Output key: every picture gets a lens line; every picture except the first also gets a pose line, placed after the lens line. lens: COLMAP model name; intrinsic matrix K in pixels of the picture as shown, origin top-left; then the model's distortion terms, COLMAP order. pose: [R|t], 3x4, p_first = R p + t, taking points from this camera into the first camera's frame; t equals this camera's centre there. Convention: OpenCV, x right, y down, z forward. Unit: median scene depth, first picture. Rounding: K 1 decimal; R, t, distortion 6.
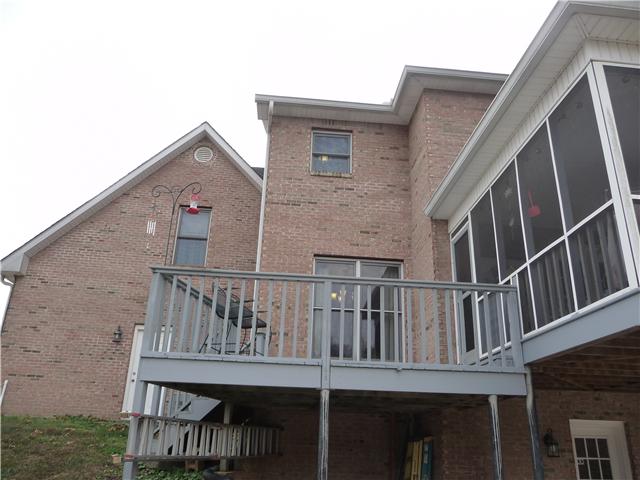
lens RADIAL K [[526.1, 0, 320.6], [0, 526.1, 238.6], [0, 0, 1]] dist [-0.026621, 0.006439]
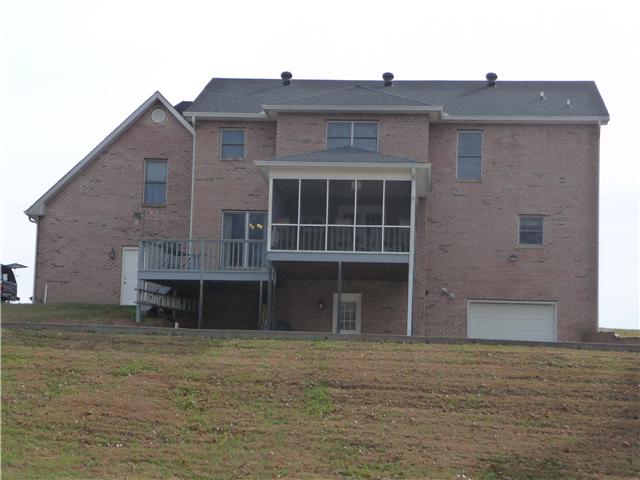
lens RADIAL K [[1536.7, 0, 320.4], [0, 1536.7, 240.7], [0, 0, 1]] dist [0.417783, 0.000000]
pose [[0.986954, -0.029983, -0.158186, 0.939075], [0.064997, 0.973086, 0.221088, -0.824688], [0.147299, -0.228485, 0.962340, -3.294296]]
